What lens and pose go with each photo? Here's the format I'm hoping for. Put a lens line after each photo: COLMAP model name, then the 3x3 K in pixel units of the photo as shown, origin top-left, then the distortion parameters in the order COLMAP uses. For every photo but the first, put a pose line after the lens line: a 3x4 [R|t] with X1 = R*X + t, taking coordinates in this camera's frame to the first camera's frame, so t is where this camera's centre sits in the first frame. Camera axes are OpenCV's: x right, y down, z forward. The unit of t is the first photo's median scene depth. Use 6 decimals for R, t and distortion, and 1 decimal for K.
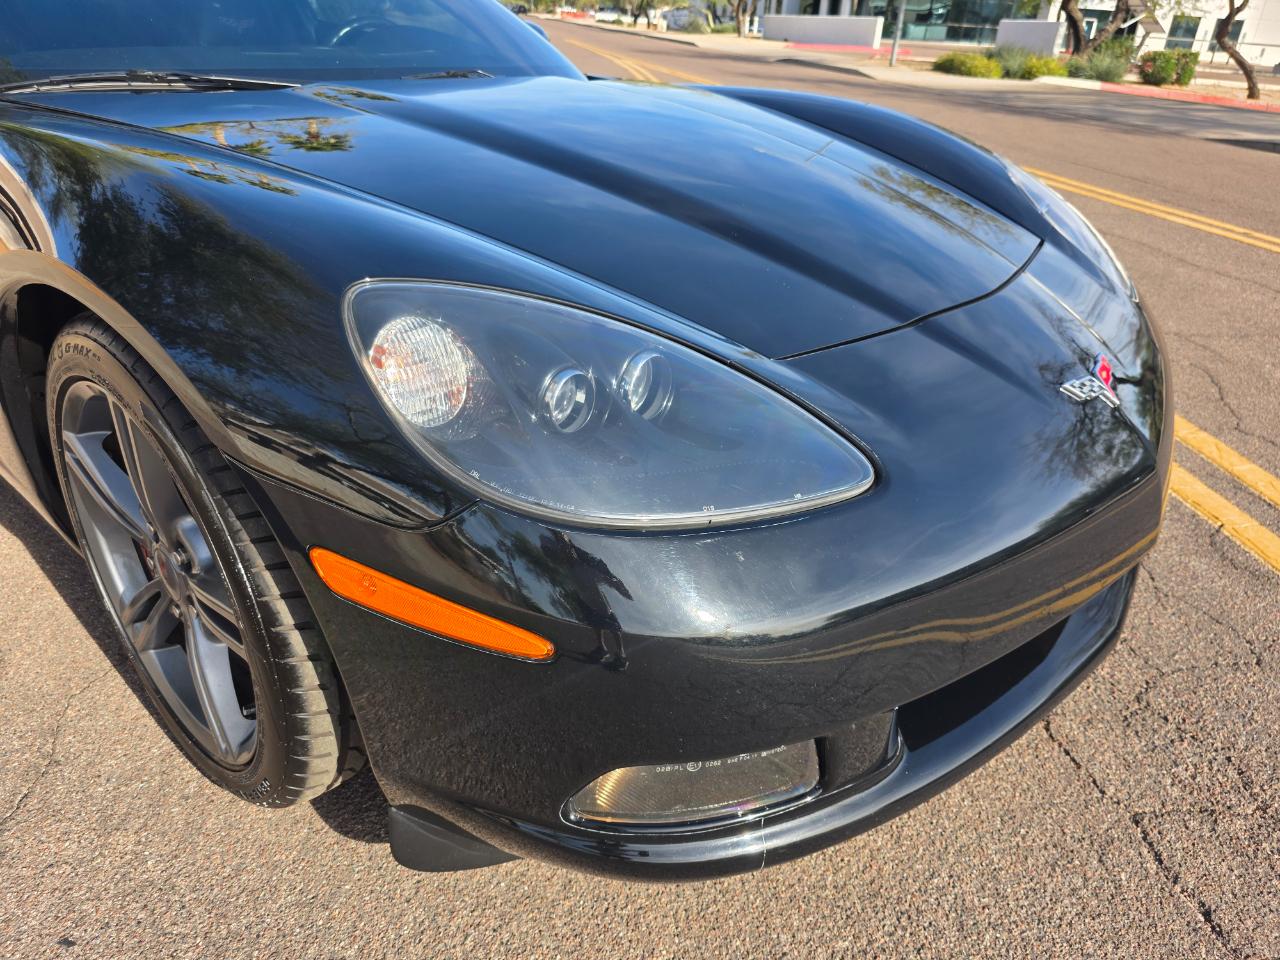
lens RADIAL K [[866.5, 0, 629.0], [0, 866.5, 480.8], [0, 0, 1]] dist [0.019941, -0.020958]
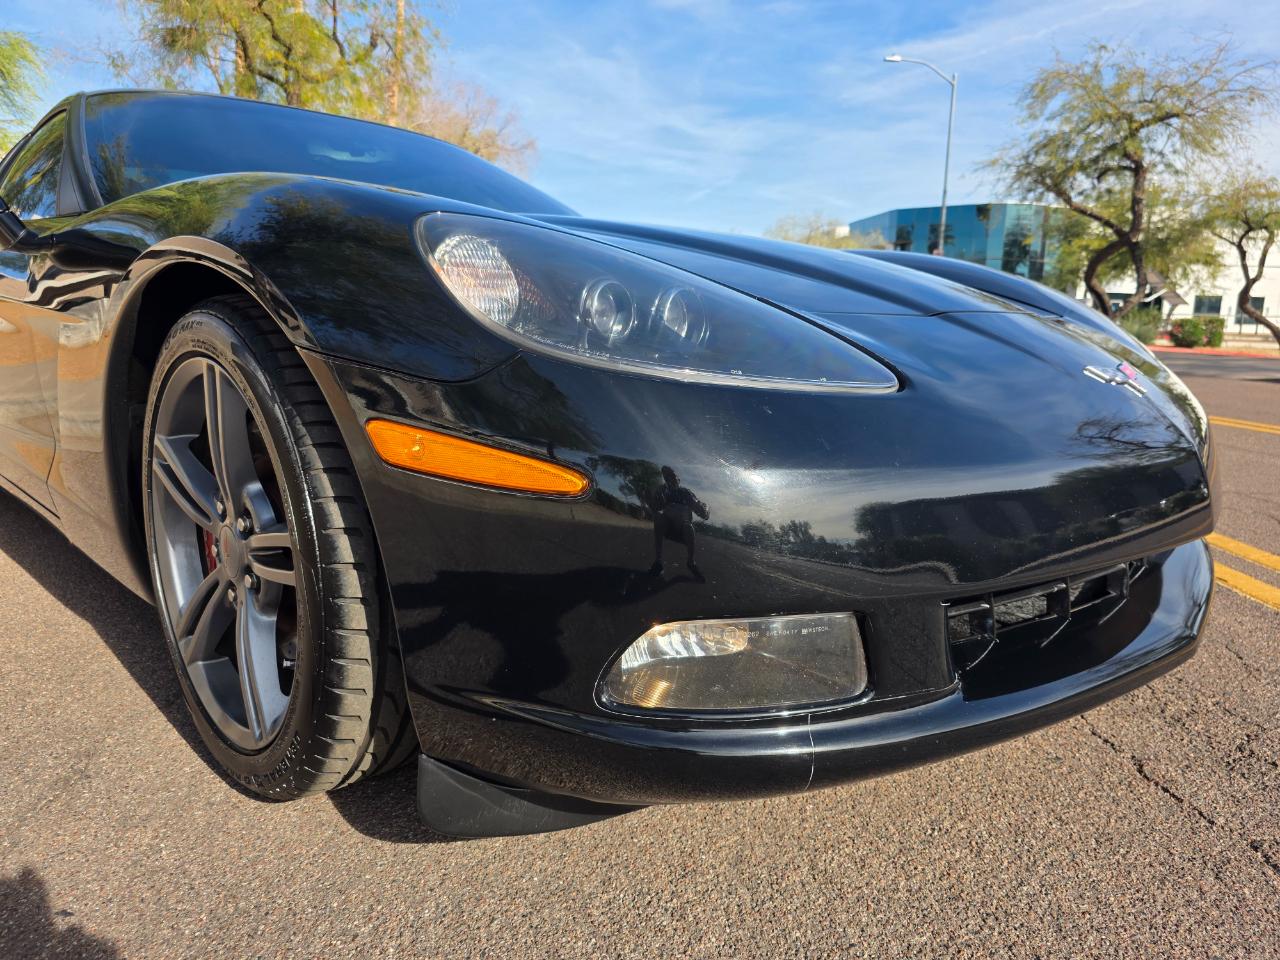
lens RADIAL K [[866.5, 0, 644.0], [0, 866.5, 474.1], [0, 0, 1]] dist [0.019941, -0.020958]
pose [[0.998178, -0.016440, -0.058050, 0.027154], [-0.002420, 0.950471, -0.310804, 0.342999], [0.060284, 0.310378, 0.948700, 0.014200]]
